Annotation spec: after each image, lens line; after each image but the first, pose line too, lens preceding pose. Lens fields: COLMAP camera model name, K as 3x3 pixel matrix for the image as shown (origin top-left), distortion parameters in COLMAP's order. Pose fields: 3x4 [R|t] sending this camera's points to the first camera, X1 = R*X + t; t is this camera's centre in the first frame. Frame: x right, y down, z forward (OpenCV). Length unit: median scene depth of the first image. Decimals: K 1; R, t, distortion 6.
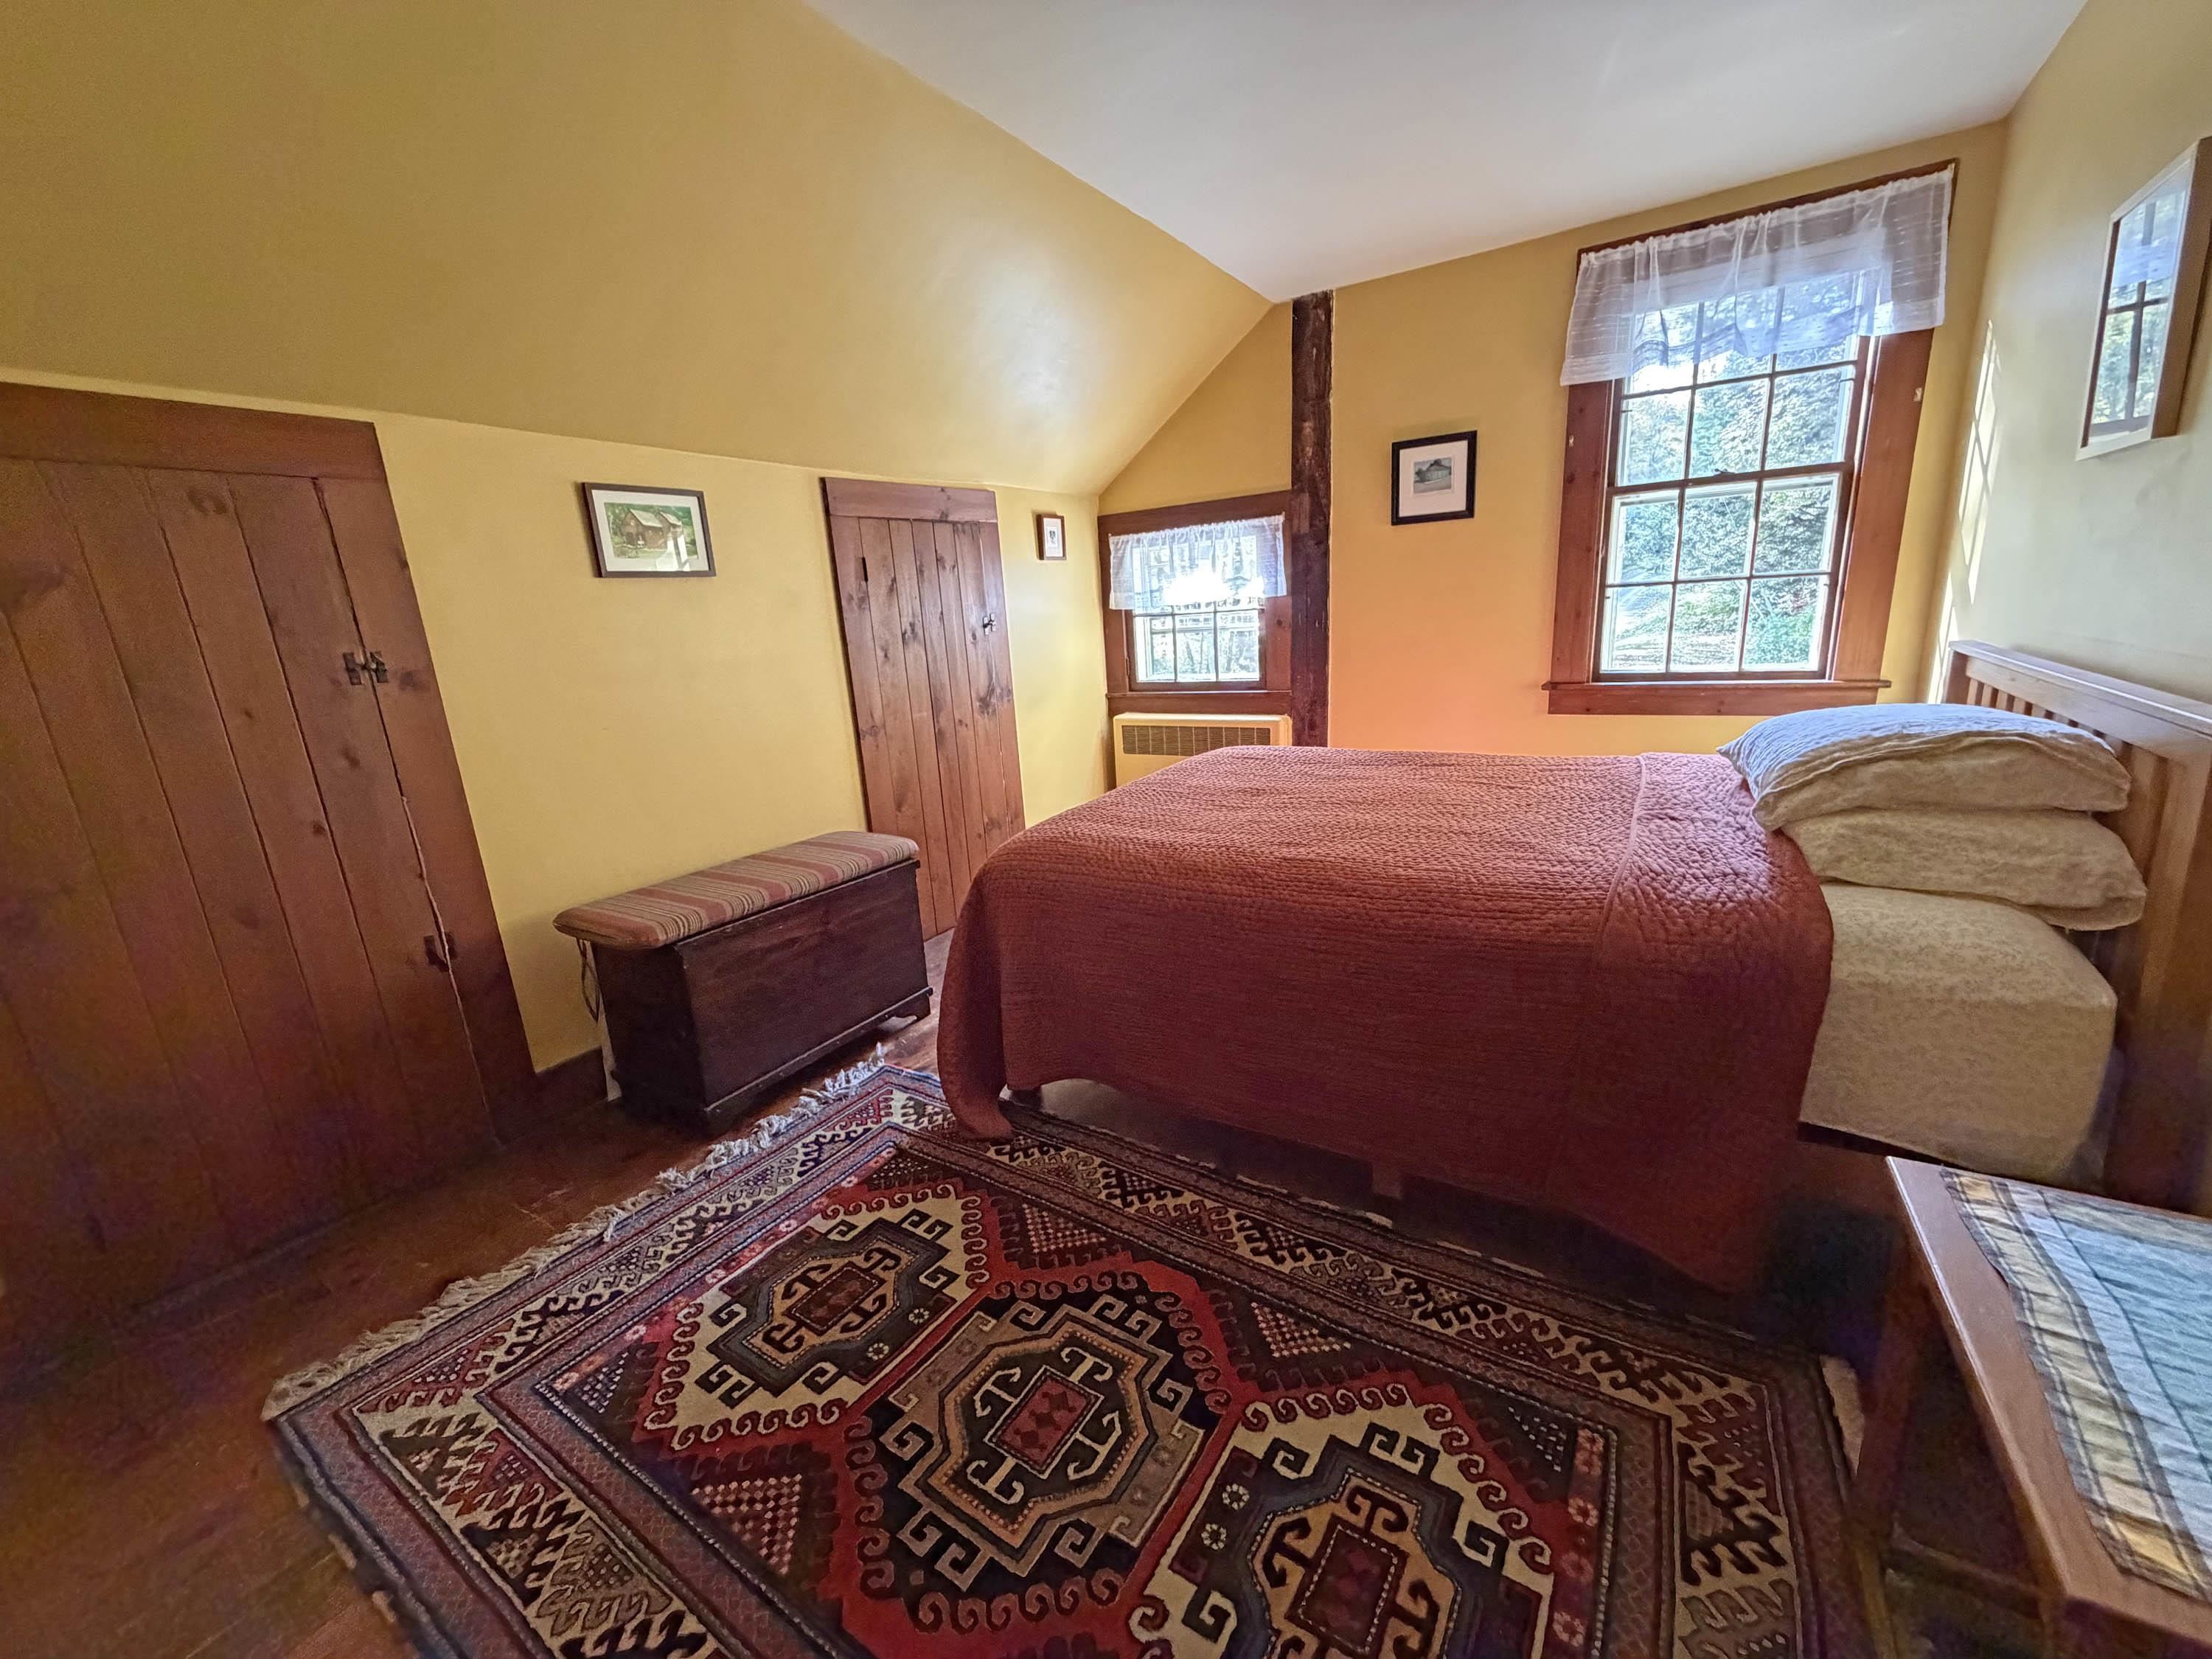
lens RADIAL K [[880.5, 0, 1098.2], [0, 880.5, 828.9], [0, 0, 1]] dist [-0.000620, 0.000495]
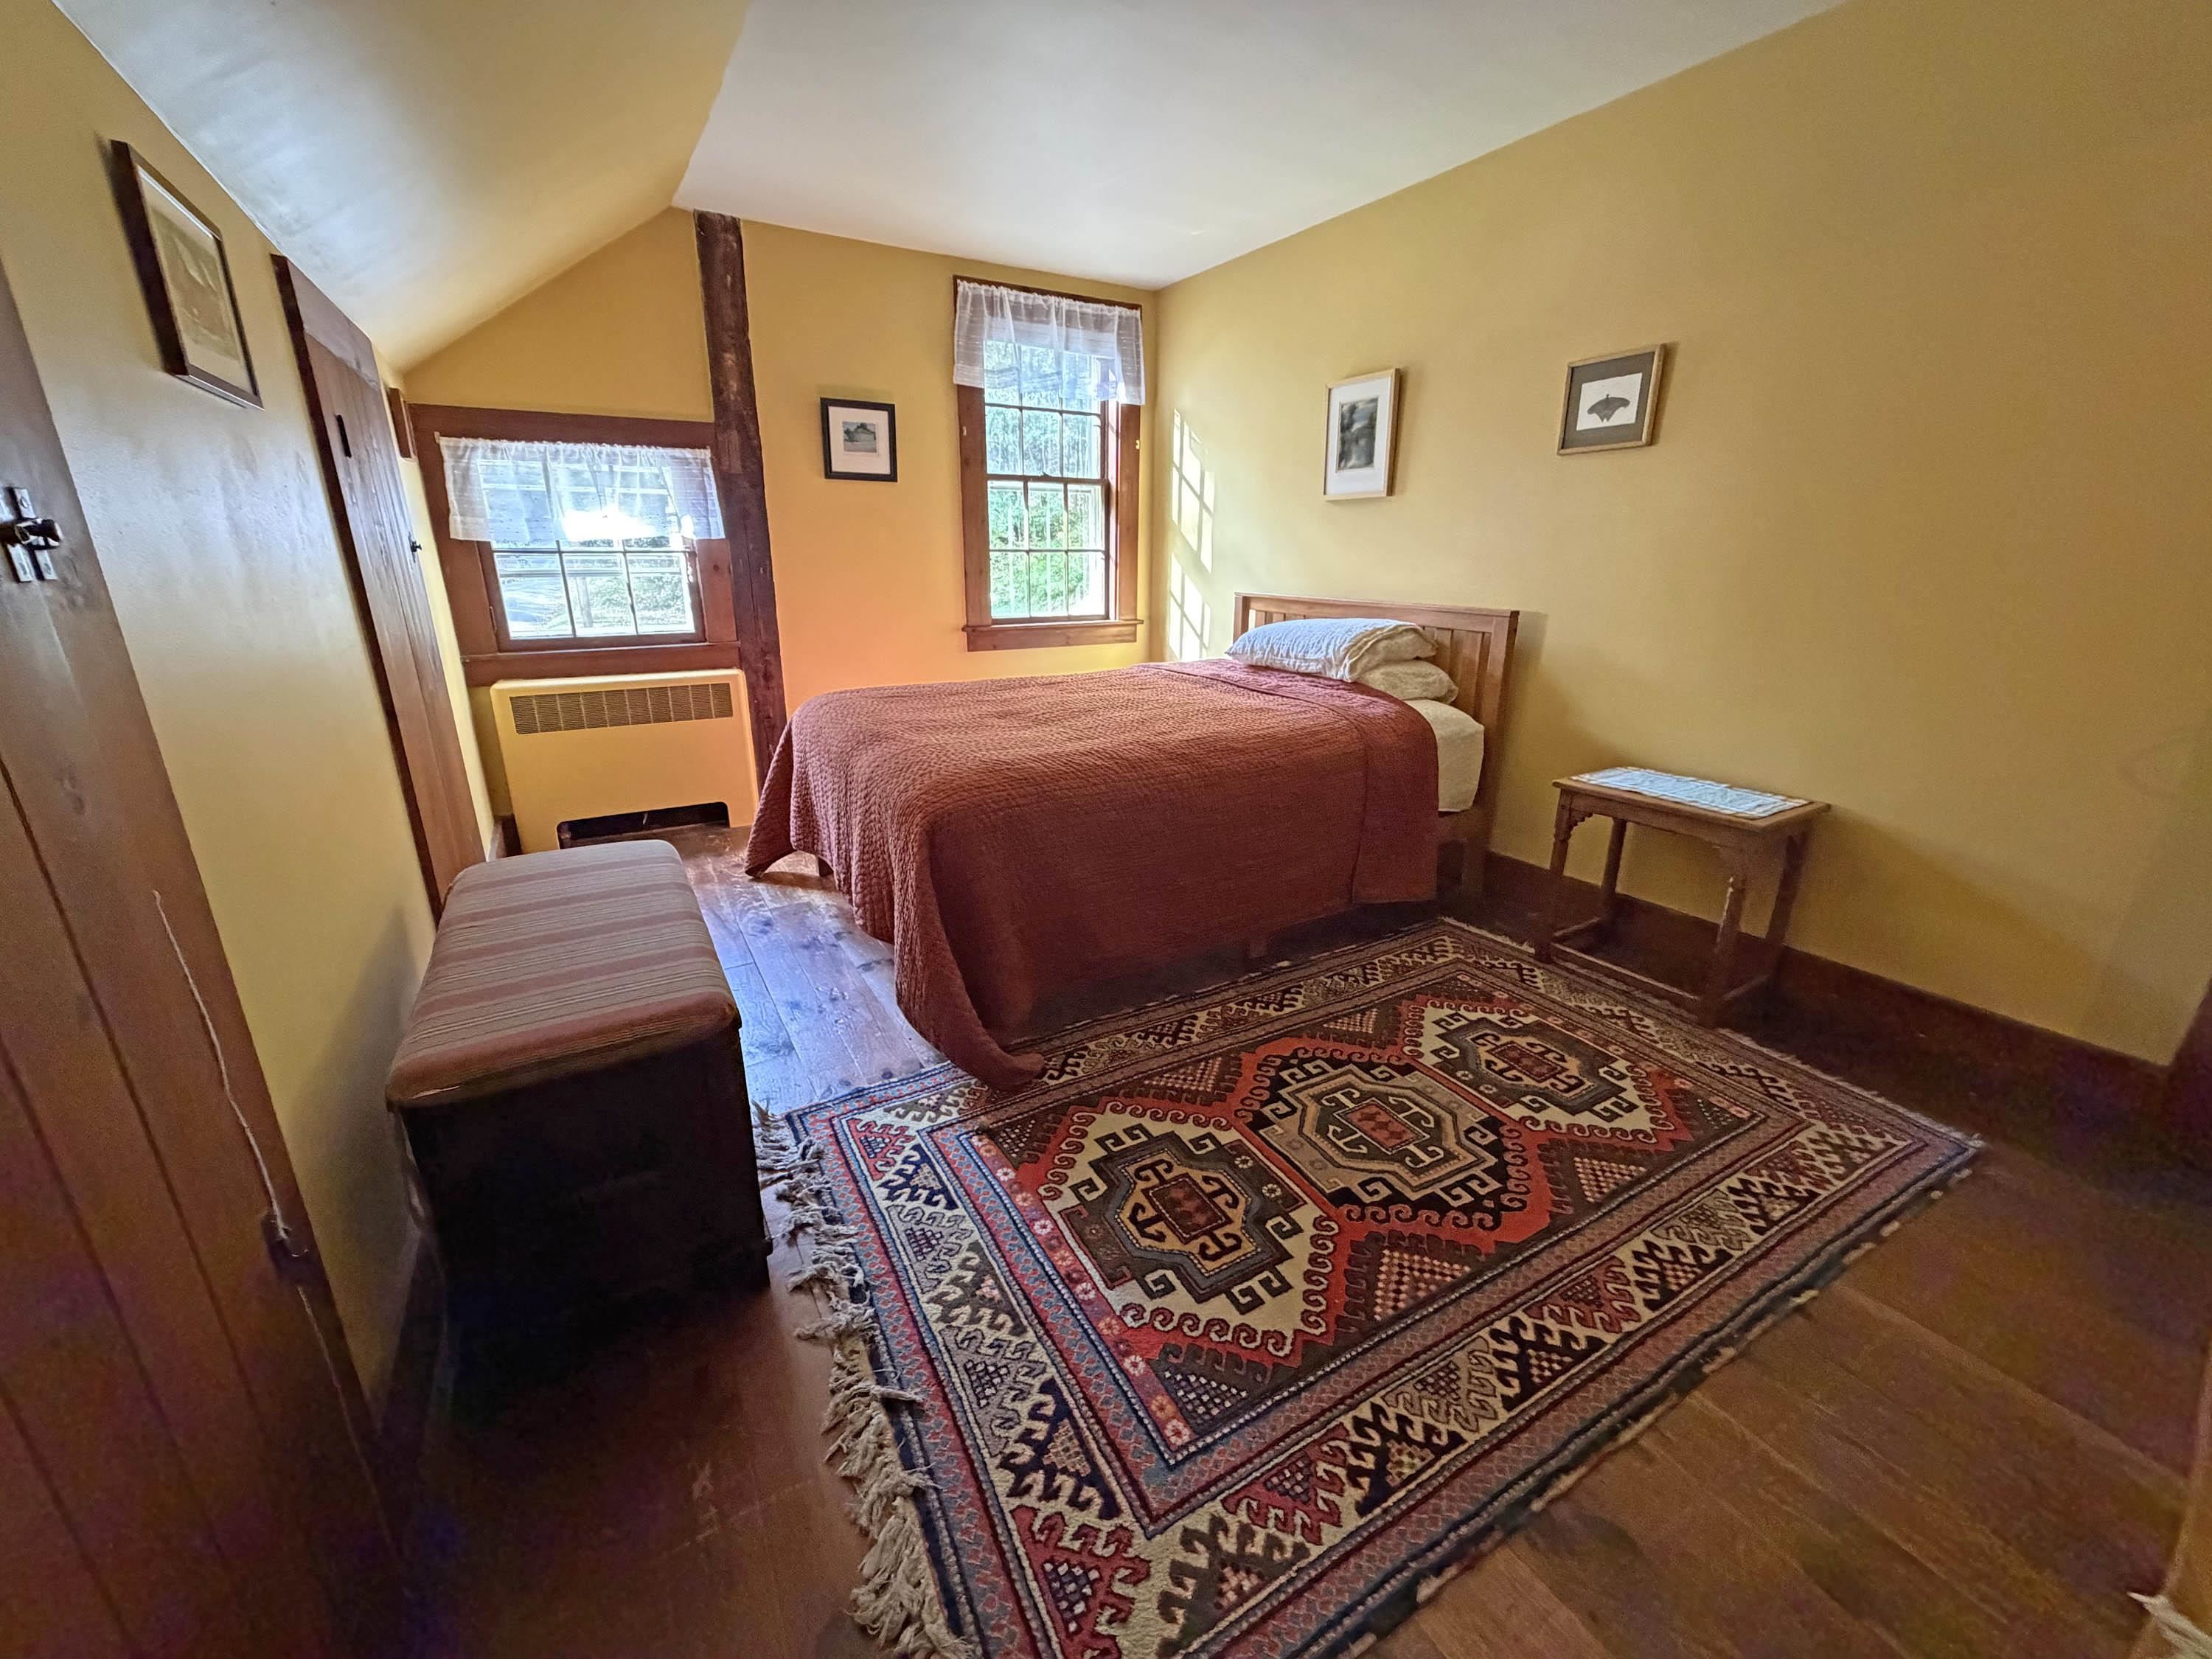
lens RADIAL K [[880.5, 0, 1097.0], [0, 880.5, 830.0], [0, 0, 1]] dist [-0.000620, 0.000495]
pose [[0.452475, -0.208326, 0.867102, -1.010440], [0.185075, 0.973098, 0.137216, -0.041156], [-0.872361, 0.098392, 0.478858, 0.502411]]
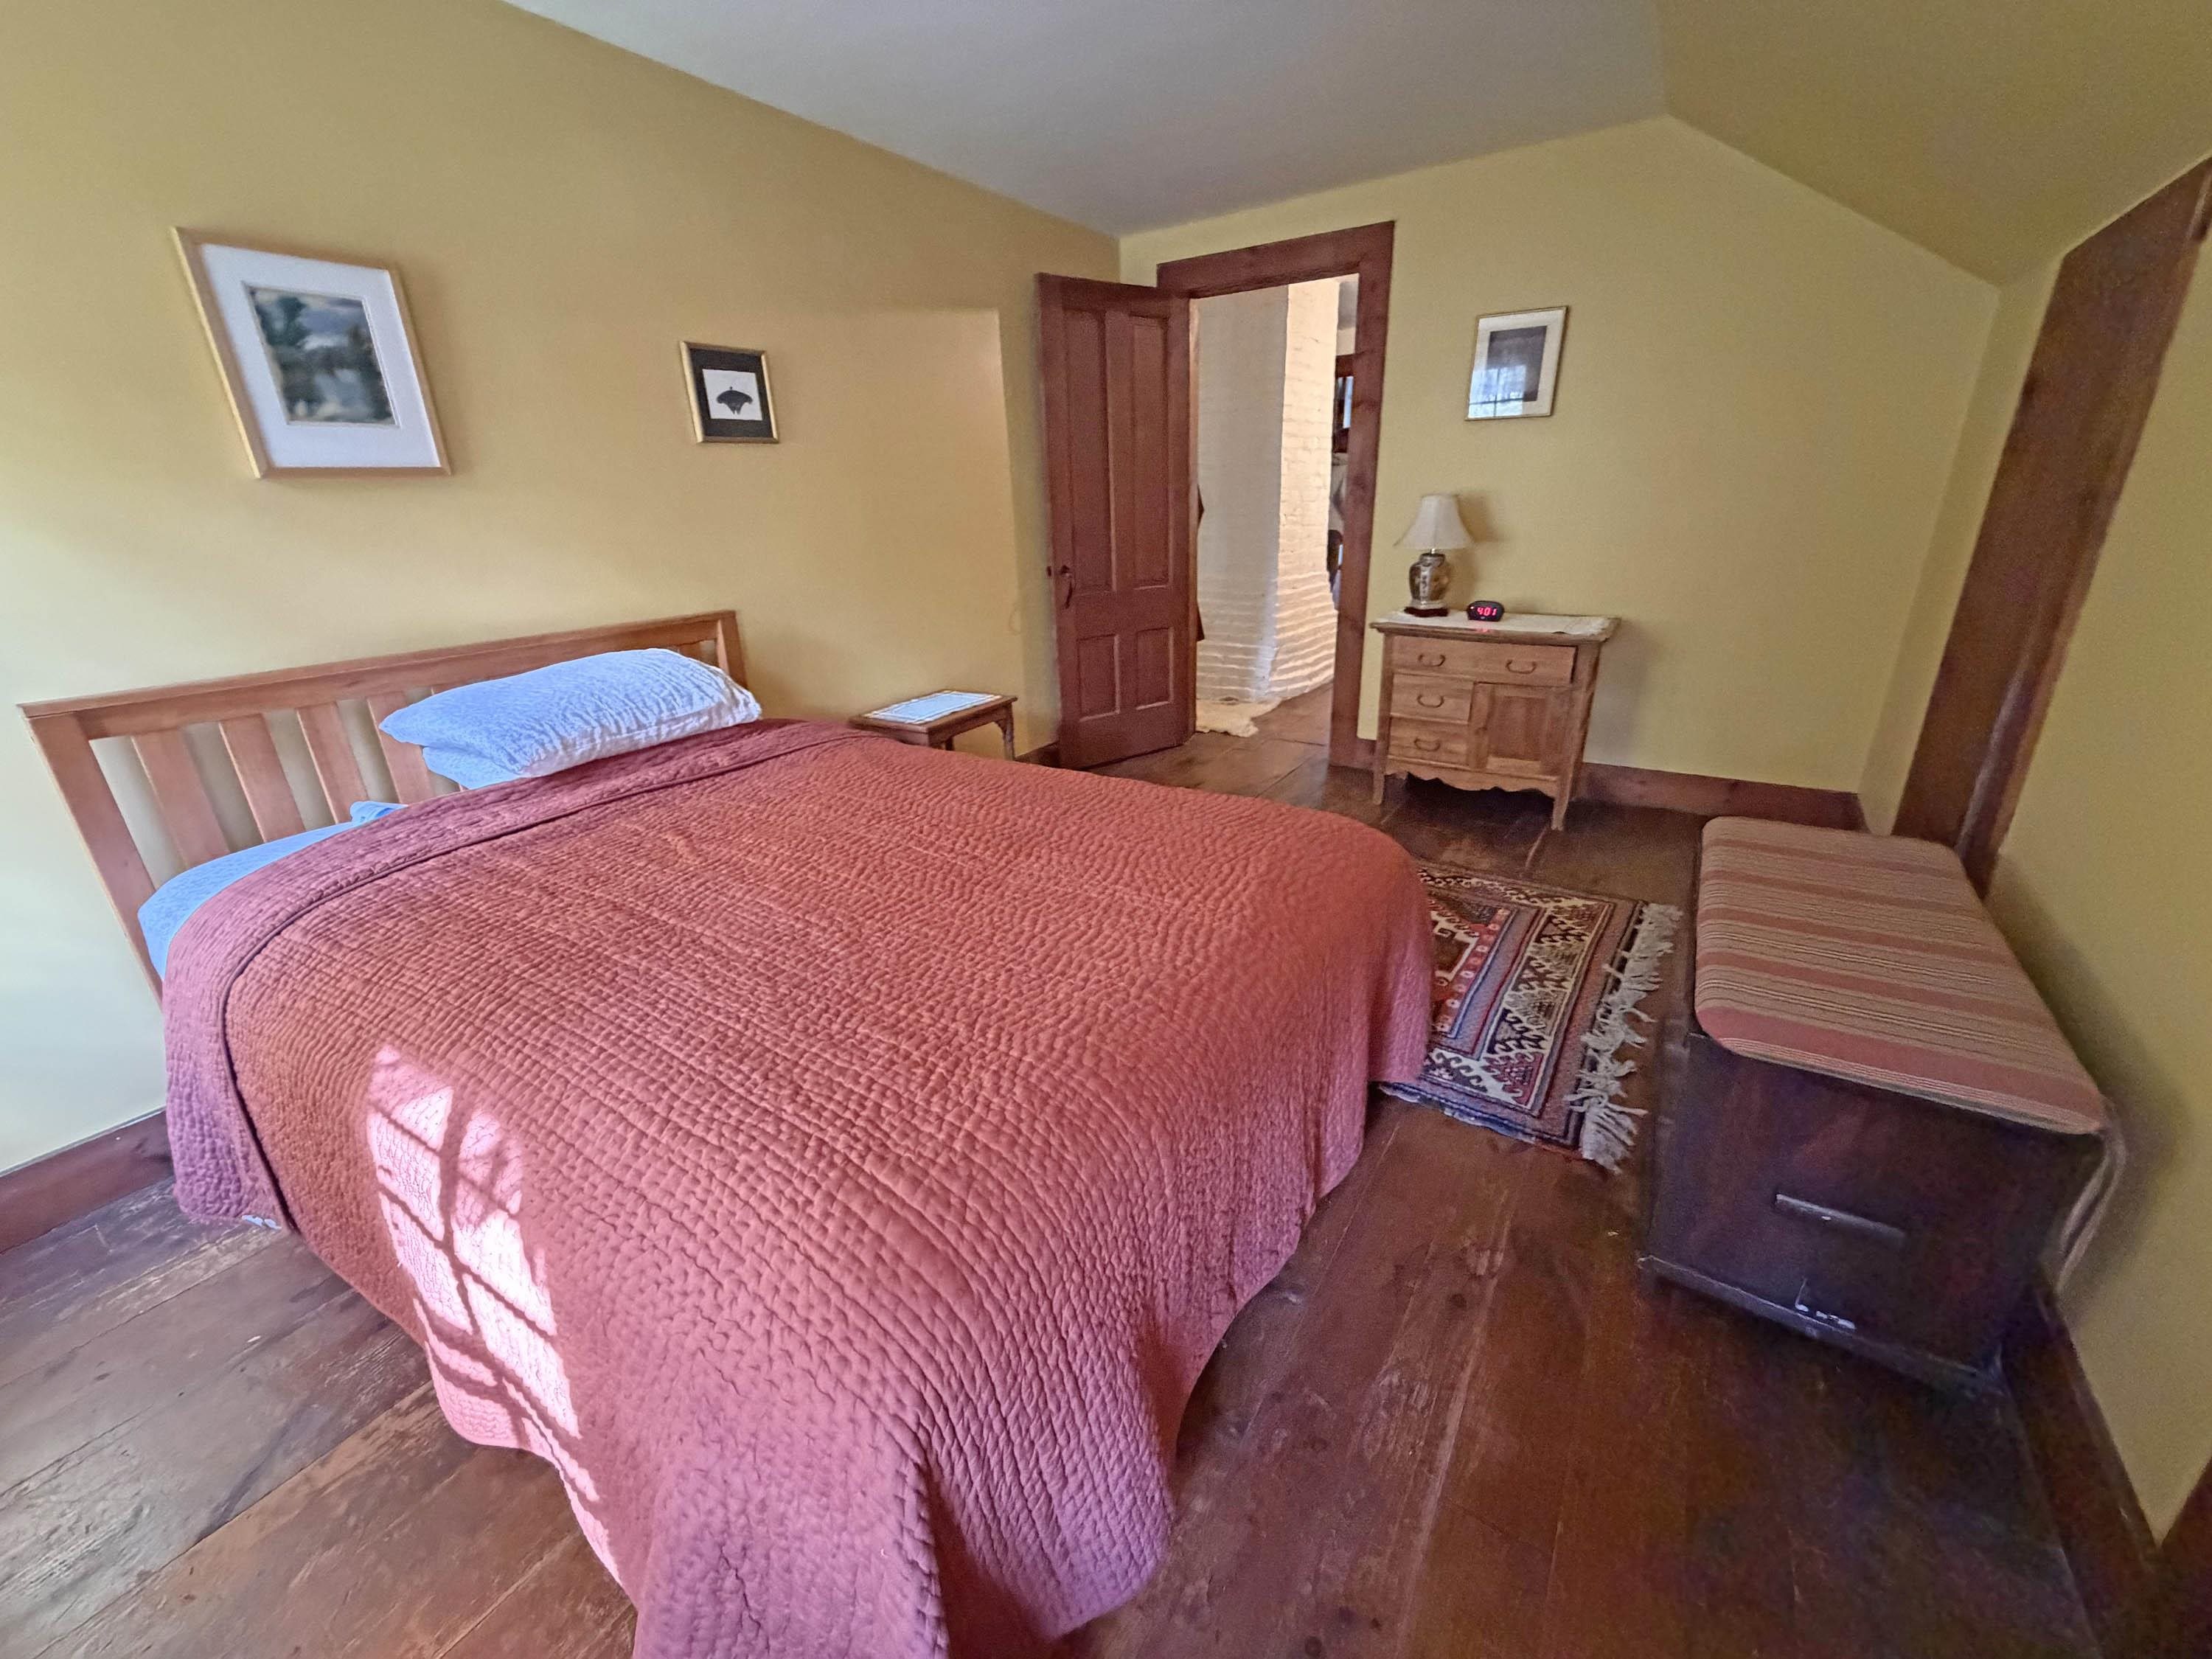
lens RADIAL K [[880.5, 0, 1101.4], [0, 880.5, 830.2], [0, 0, 1]] dist [-0.000620, 0.000495]
pose [[-0.994546, 0.097578, 0.036846, 0.120160], [0.101175, 0.816665, 0.568174, -0.525726], [0.025350, 0.568803, -0.822083, 1.956025]]
